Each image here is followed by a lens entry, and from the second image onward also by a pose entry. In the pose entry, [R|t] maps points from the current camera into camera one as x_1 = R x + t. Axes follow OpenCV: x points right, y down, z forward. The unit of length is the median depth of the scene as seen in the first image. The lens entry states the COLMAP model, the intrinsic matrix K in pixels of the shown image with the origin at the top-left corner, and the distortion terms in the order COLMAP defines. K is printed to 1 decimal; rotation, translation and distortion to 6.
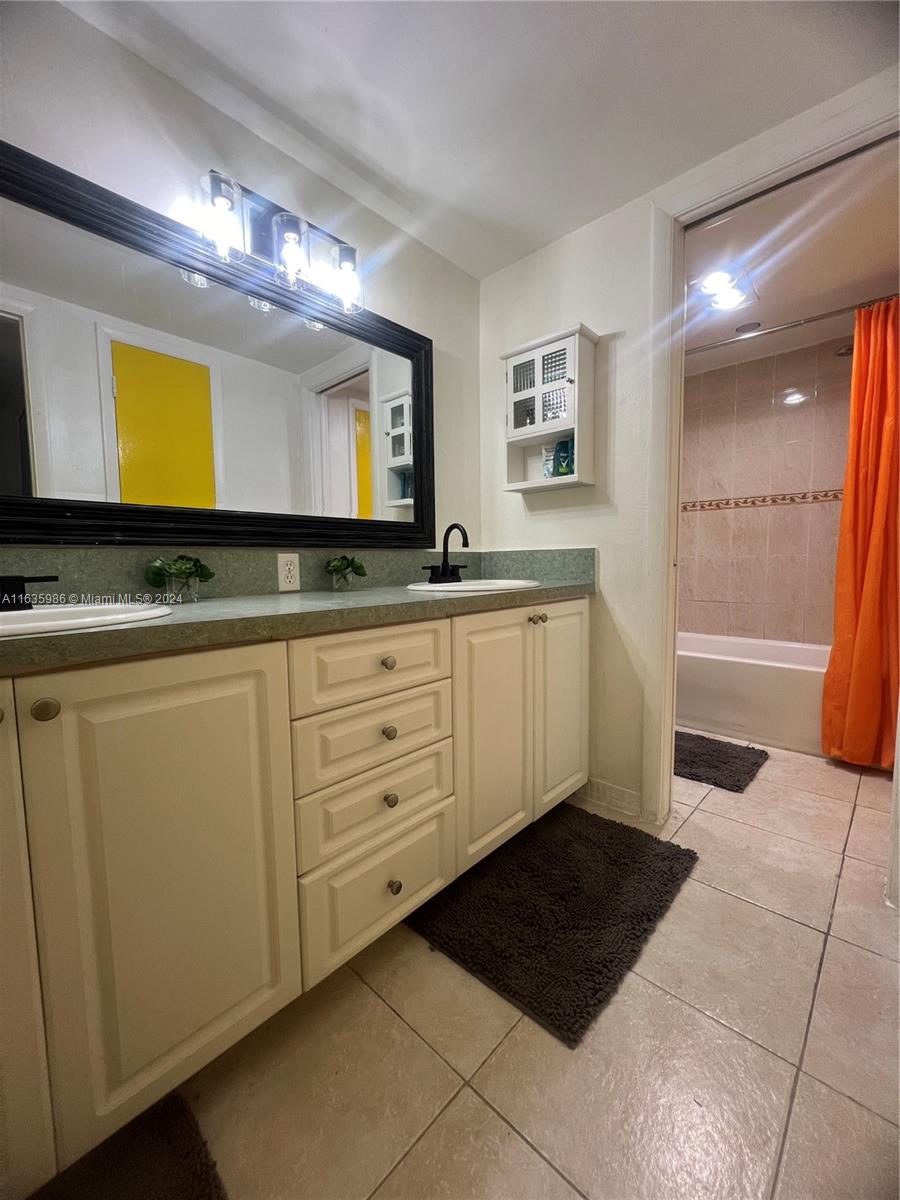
lens RADIAL K [[481.5, 0, 451.9], [0, 481.5, 601.0], [0, 0, 1]] dist [0.002177, 0.000287]
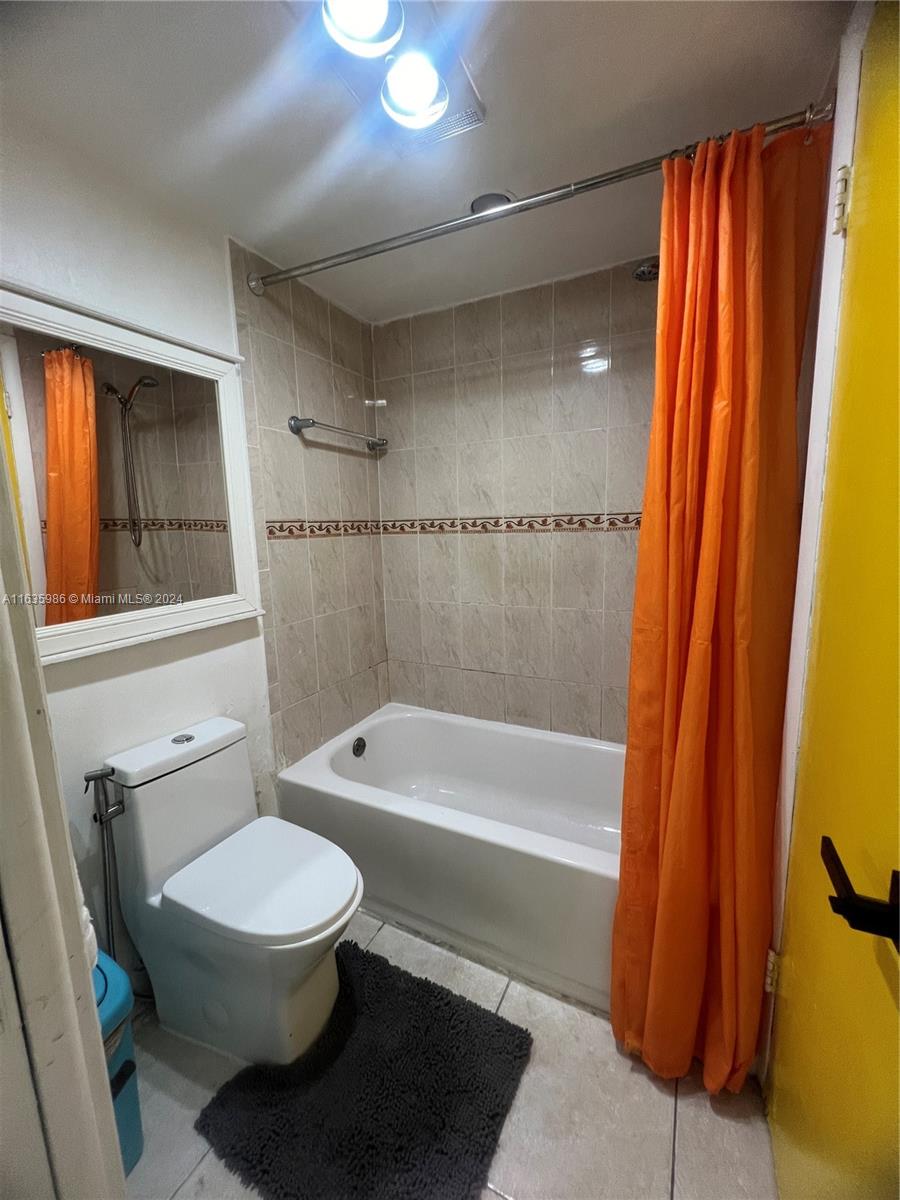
lens RADIAL K [[481.5, 0, 446.2], [0, 481.5, 602.3], [0, 0, 1]] dist [0.002177, 0.000287]
pose [[0.964128, -0.055163, 0.259644, 0.576980], [0.036454, 0.996416, 0.076329, -0.257907], [-0.262924, -0.064125, 0.962683, 0.681595]]
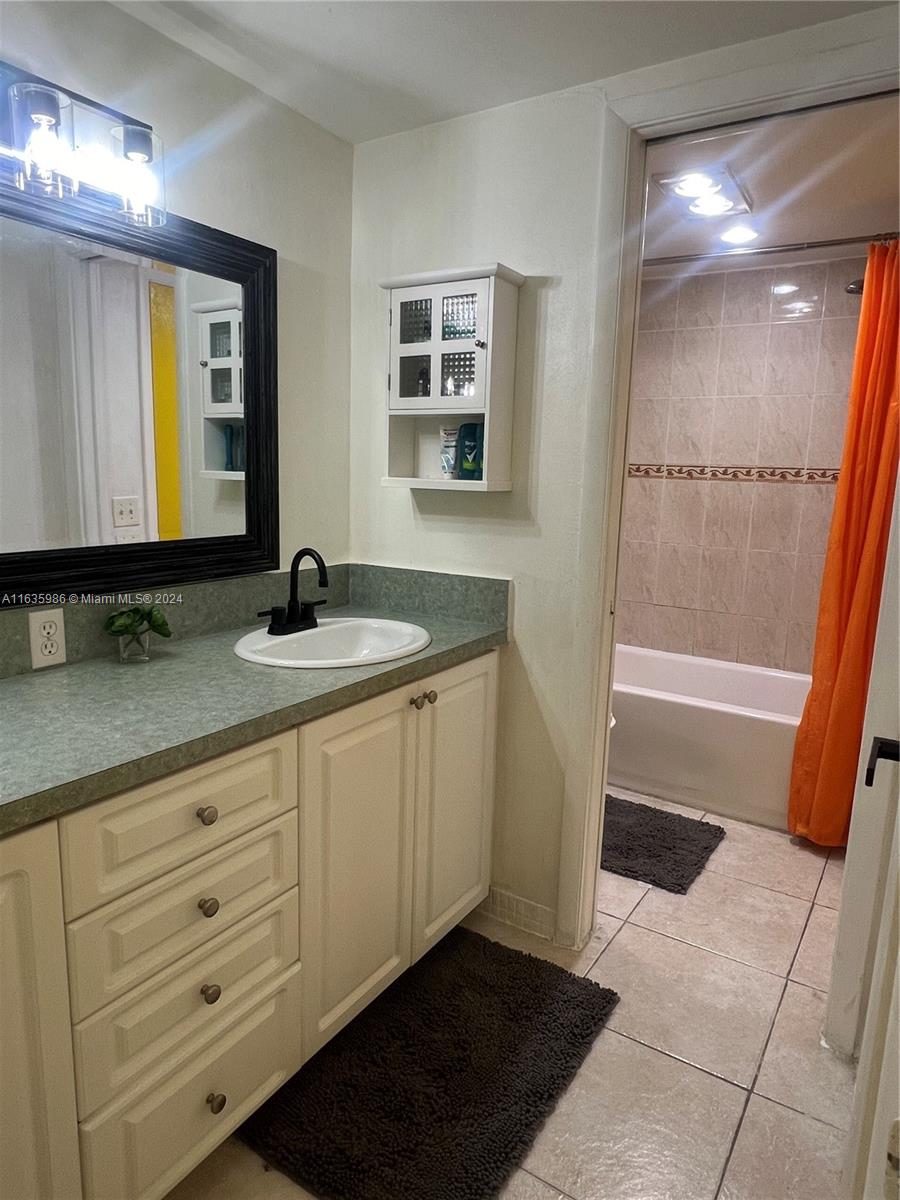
lens RADIAL K [[757.4, 0, 445.2], [0, 757.4, 602.2], [0, 0, 1]] dist [0.002921, -0.002860]
pose [[0.984483, 0.011587, 0.175094, 0.009858], [-0.027869, 0.995477, 0.090821, -0.175678], [-0.173250, -0.094291, 0.980354, -0.079978]]
